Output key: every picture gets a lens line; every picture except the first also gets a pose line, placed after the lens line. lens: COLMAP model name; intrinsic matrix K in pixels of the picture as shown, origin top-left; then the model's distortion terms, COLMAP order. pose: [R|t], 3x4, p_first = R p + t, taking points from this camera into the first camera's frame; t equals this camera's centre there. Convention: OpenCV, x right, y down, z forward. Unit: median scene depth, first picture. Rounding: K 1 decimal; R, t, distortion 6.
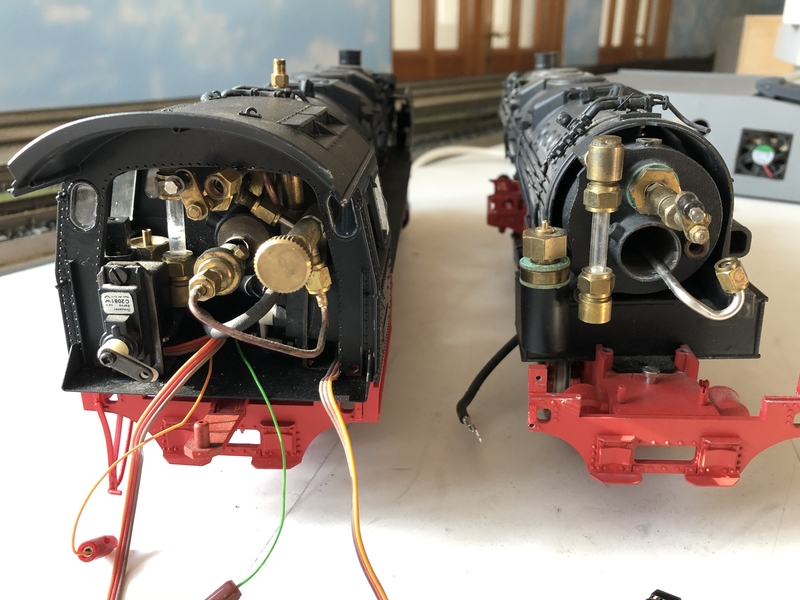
lens RADIAL K [[664.1, 0, 395.7], [0, 664.1, 303.7], [0, 0, 1]] dist [-0.007145, 0.016821]
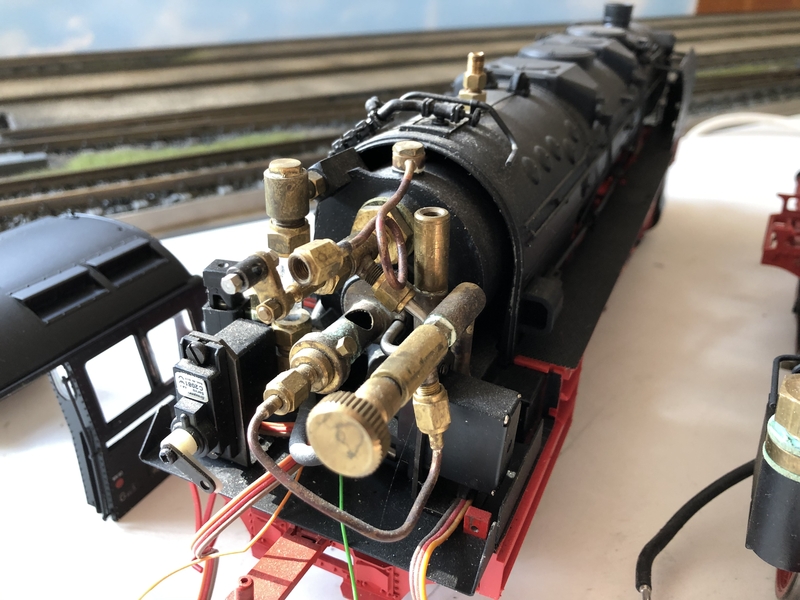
lens RADIAL K [[664.1, 0, 400.3], [0, 664.1, 295.1], [0, 0, 1]] dist [-0.007145, 0.016821]
pose [[0.920352, 0.177538, -0.348473, 0.072855], [-0.144152, 0.982286, 0.119729, -0.236403], [0.363556, -0.059960, 0.929641, 0.339397]]
